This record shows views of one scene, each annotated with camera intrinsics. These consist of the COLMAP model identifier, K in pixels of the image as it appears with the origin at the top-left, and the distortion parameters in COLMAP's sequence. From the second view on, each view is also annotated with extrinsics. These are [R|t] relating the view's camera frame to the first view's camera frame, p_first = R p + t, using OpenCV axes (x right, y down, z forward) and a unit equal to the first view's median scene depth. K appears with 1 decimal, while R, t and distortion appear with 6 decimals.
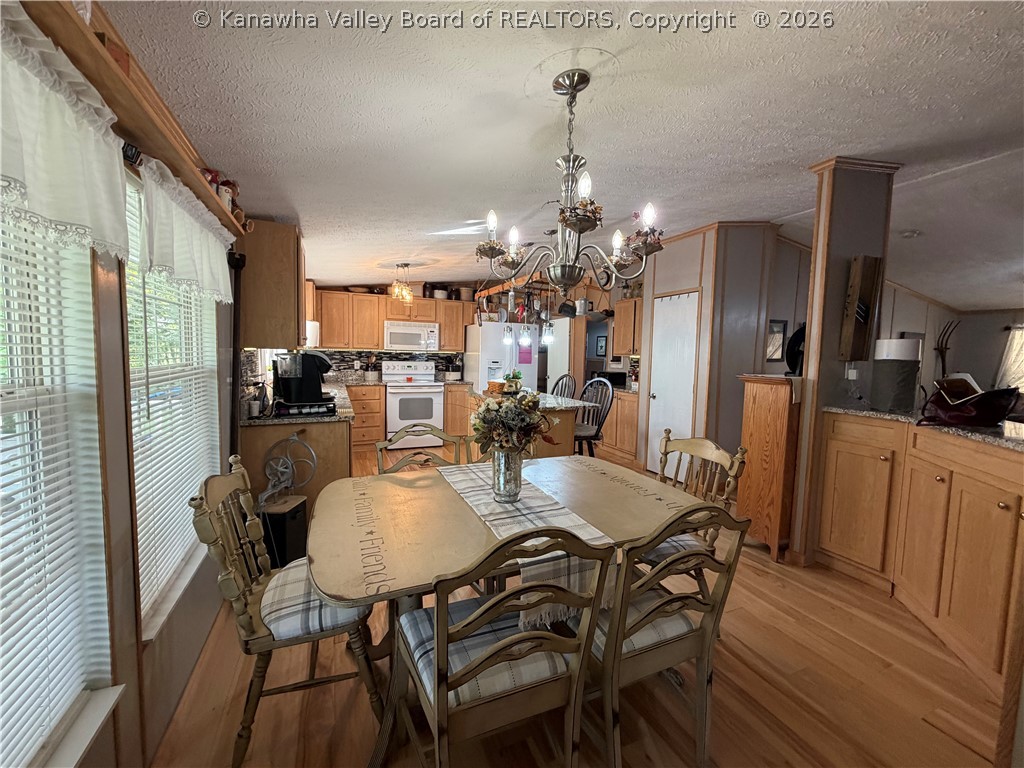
lens RADIAL K [[400.2, 0, 512.0], [0, 400.2, 384.0], [0, 0, 1]] dist [-0.001351, -0.000207]
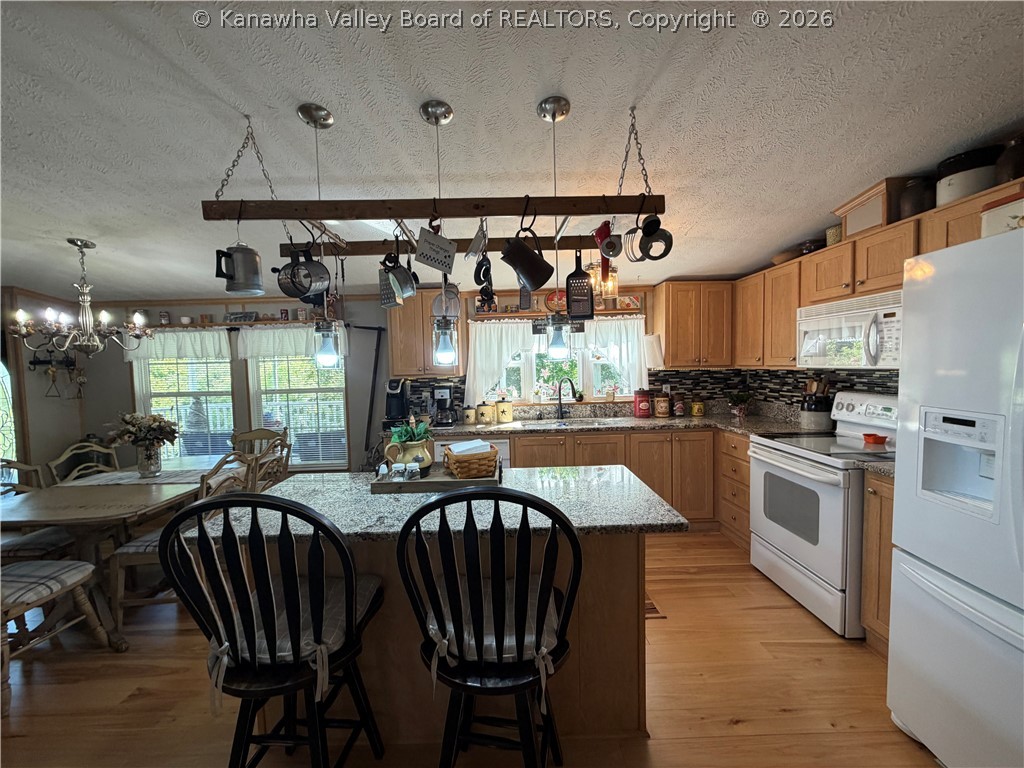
lens RADIAL K [[400.2, 0, 512.0], [0, 400.2, 384.0], [0, 0, 1]] dist [-0.001351, -0.000207]
pose [[-0.406468, 0.034838, -0.913001, 0.260600], [-0.054554, 0.996565, 0.062313, -0.075832], [0.912035, 0.075136, -0.403171, 0.859802]]
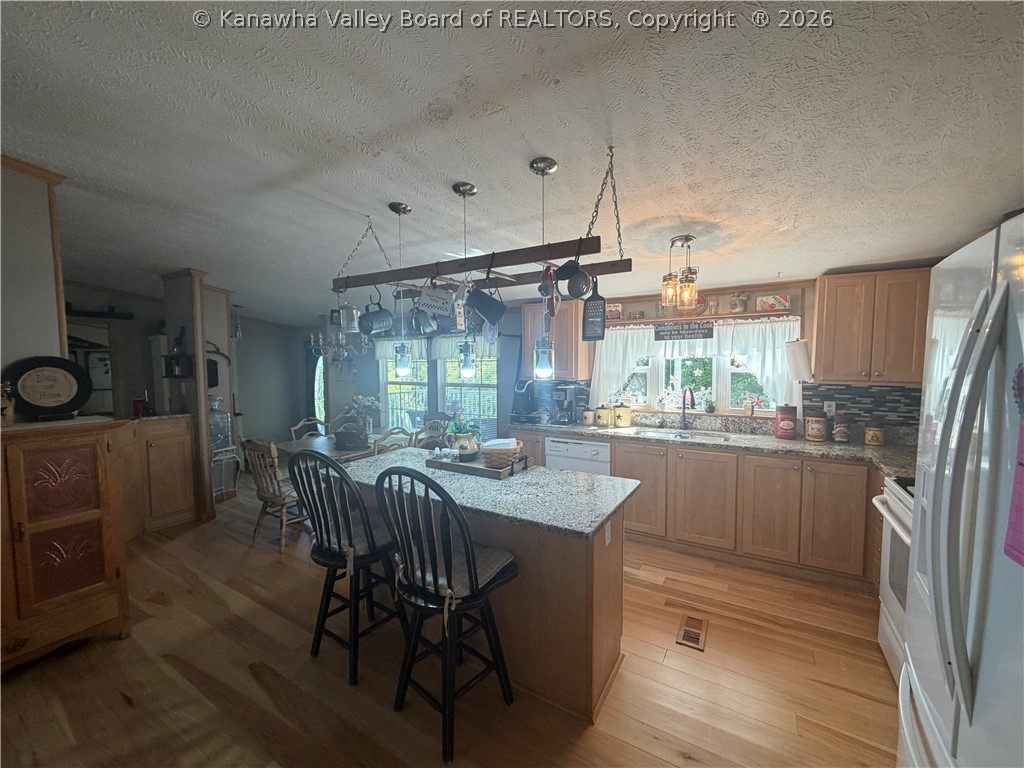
lens RADIAL K [[400.2, 0, 512.0], [0, 400.2, 384.0], [0, 0, 1]] dist [-0.001351, -0.000207]
pose [[-0.822150, 0.015556, -0.569059, 0.196103], [-0.056942, 0.992366, 0.109395, -0.109291], [0.566416, 0.122343, -0.814988, 1.041001]]
